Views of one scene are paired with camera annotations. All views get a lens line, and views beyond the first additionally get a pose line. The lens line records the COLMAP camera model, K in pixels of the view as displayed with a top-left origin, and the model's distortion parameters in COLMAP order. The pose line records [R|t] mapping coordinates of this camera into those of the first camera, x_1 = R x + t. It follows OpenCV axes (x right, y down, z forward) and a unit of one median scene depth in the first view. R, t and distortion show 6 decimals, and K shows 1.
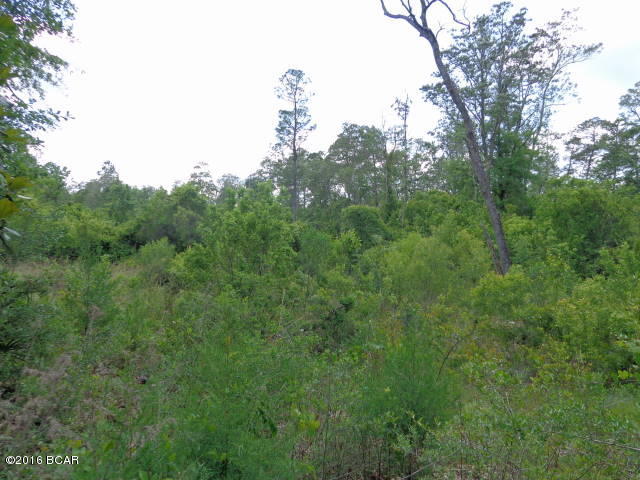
lens RADIAL K [[444.0, 0, 320.0], [0, 444.0, 240.0], [0, 0, 1]] dist [0.001321, 0.000706]
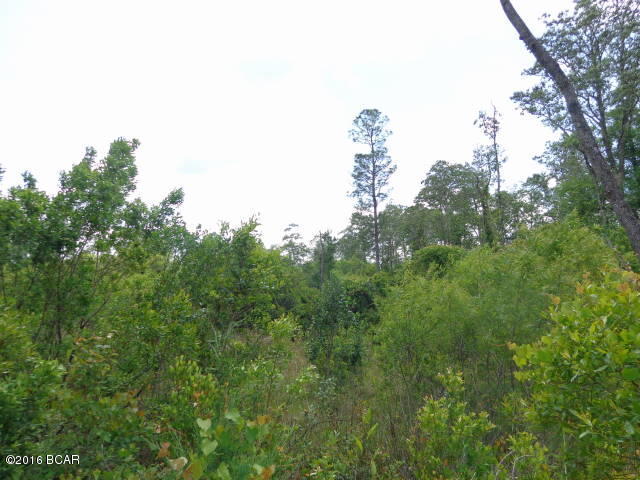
lens RADIAL K [[453.0, 0, 320.0], [0, 453.0, 240.0], [0, 0, 1]] dist [-0.002369, -0.010547]
pose [[0.967497, -0.057340, -0.246295, 0.084667], [0.020301, 0.988422, -0.150366, 0.025274], [0.252066, 0.140478, 0.957460, 0.188088]]
